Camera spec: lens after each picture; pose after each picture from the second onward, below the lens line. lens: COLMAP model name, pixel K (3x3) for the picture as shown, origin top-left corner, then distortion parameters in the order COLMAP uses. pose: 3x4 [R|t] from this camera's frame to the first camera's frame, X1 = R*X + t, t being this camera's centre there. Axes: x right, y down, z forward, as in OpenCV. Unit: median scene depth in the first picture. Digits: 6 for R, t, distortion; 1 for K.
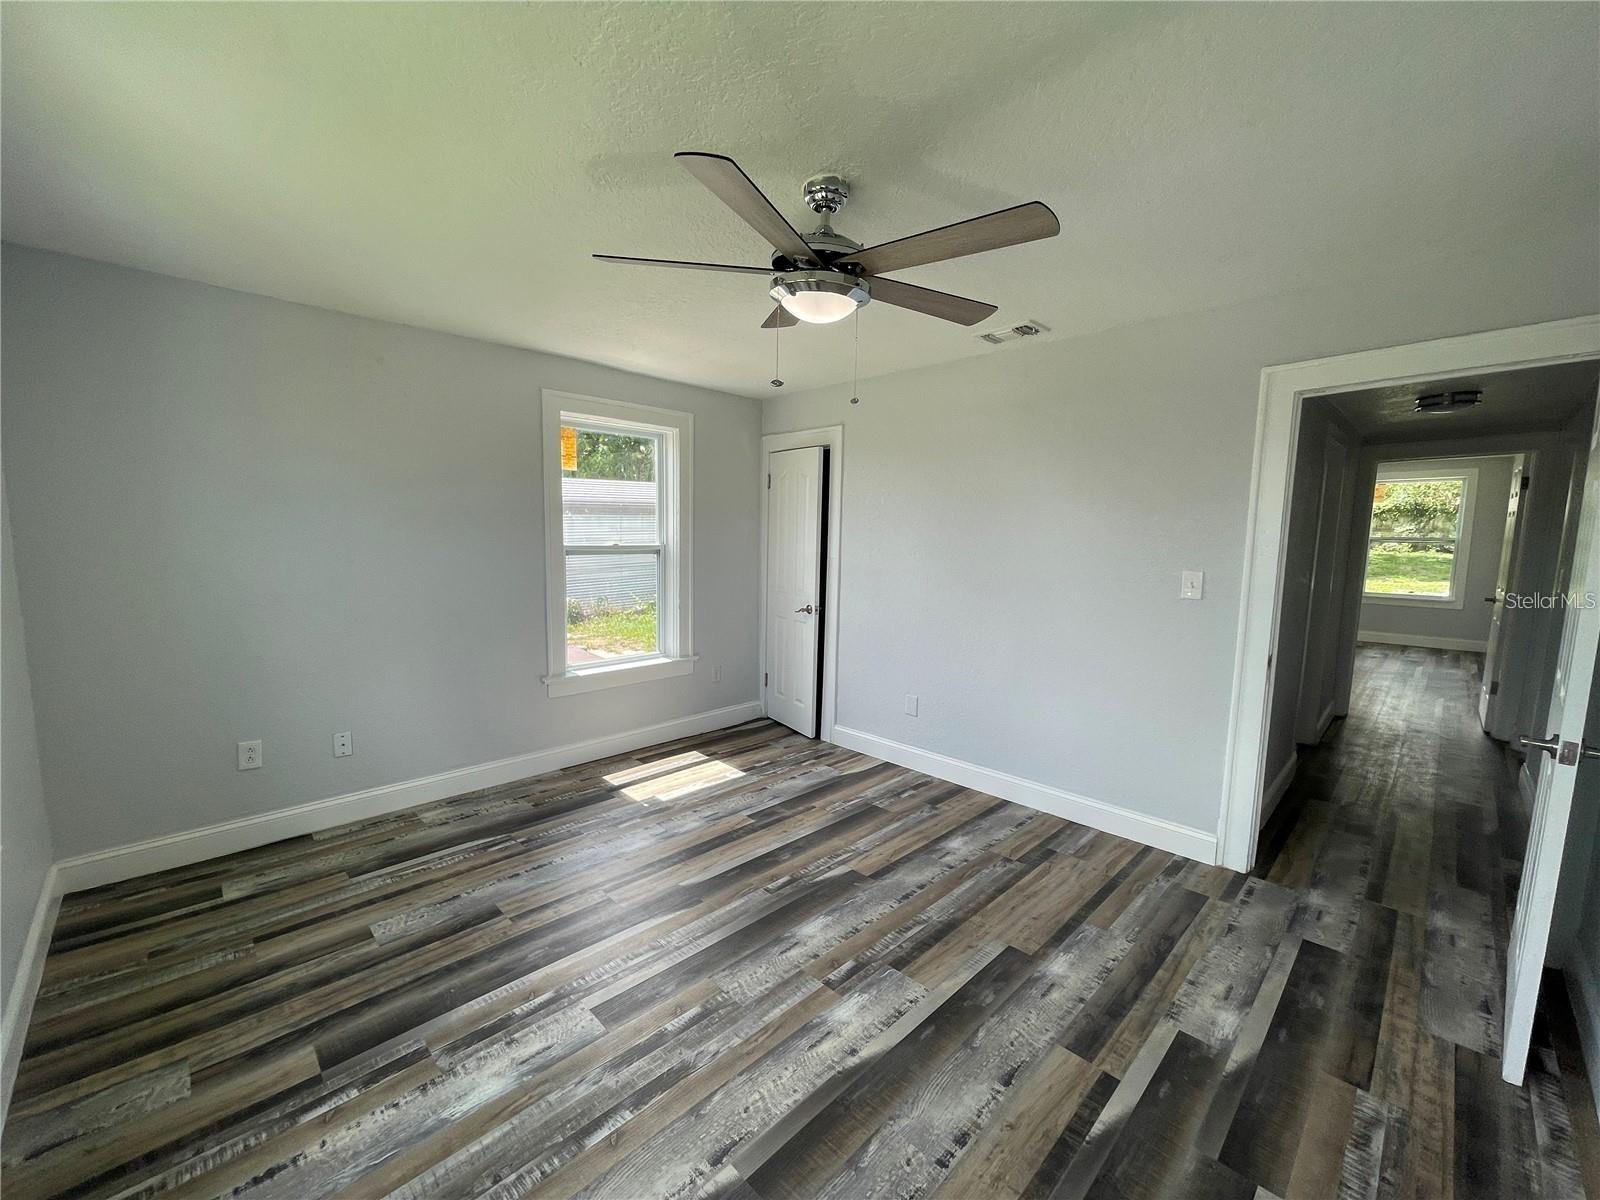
lens RADIAL K [[654.7, 0, 783.5], [0, 654.7, 611.9], [0, 0, 1]] dist [-0.002674, 0.001026]
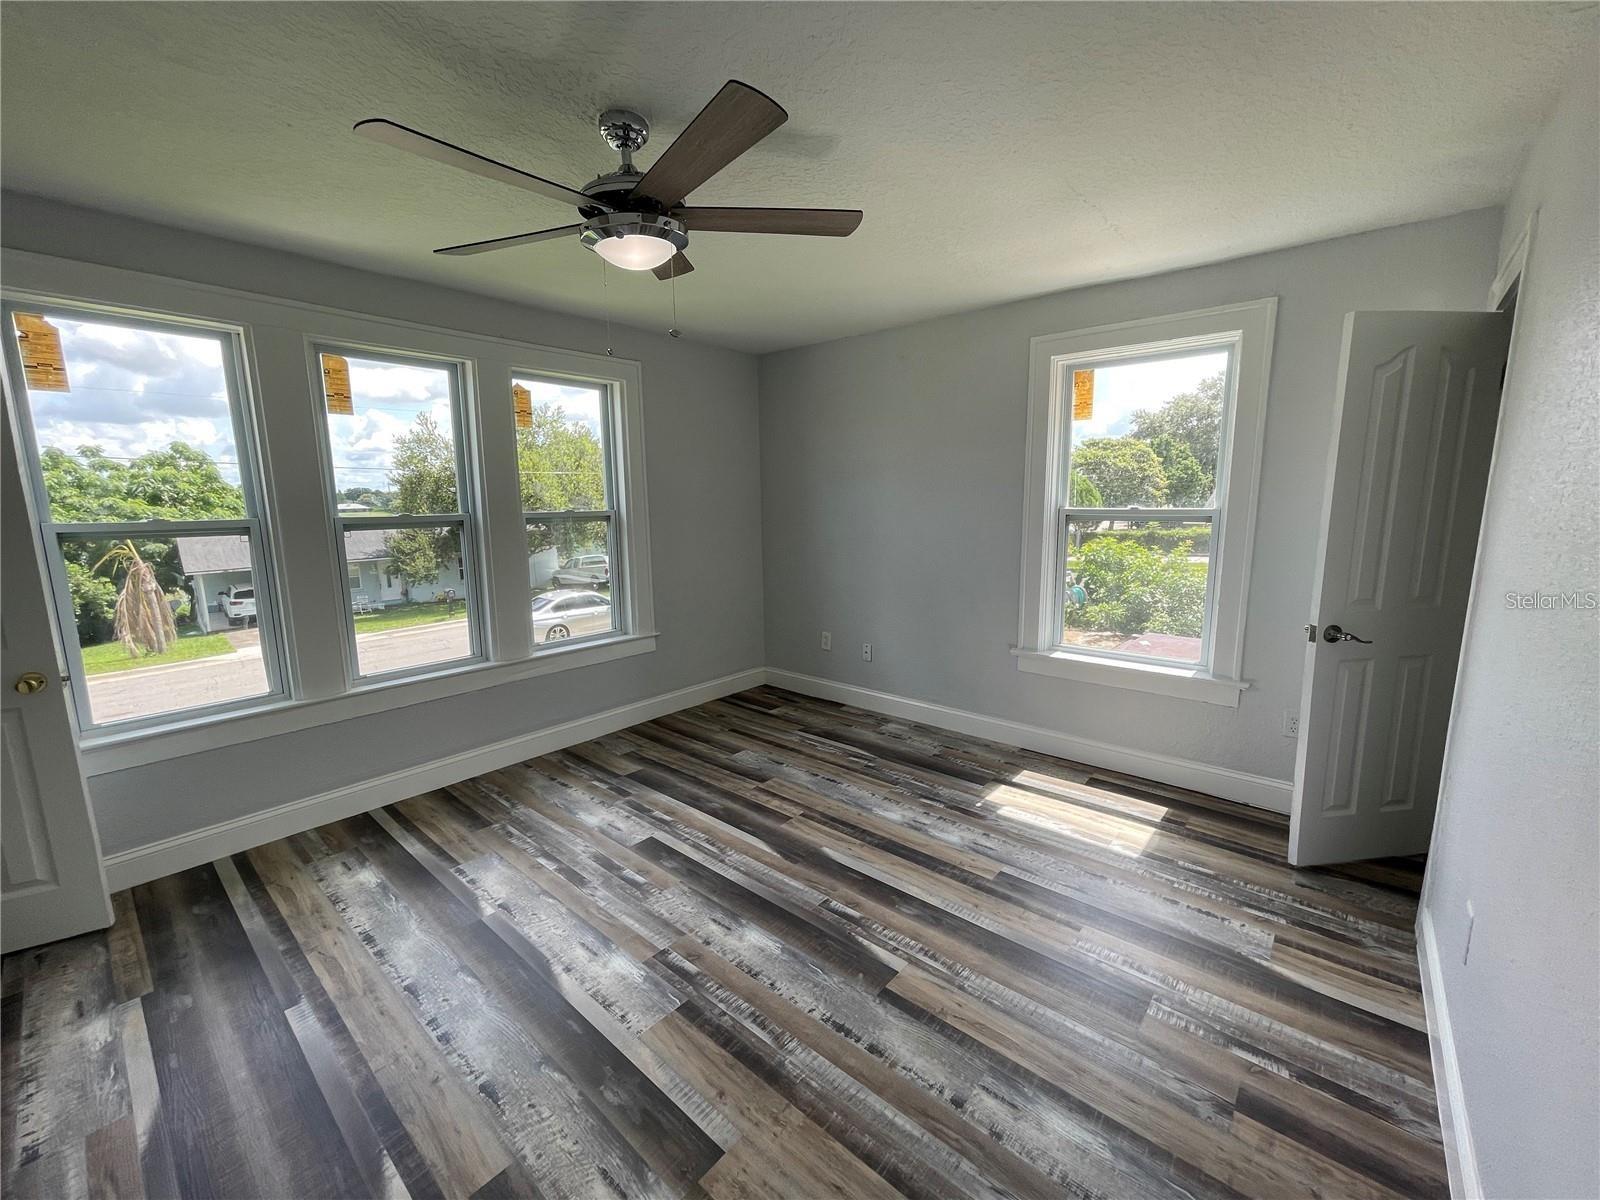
lens RADIAL K [[654.7, 0, 829.1], [0, 654.7, 616.1], [0, 0, 1]] dist [-0.002674, 0.001026]
pose [[0.096977, 0.165044, -0.981507, 0.821266], [-0.112052, 0.981696, 0.154005, -0.098628], [0.988959, 0.095045, 0.113696, 0.904479]]
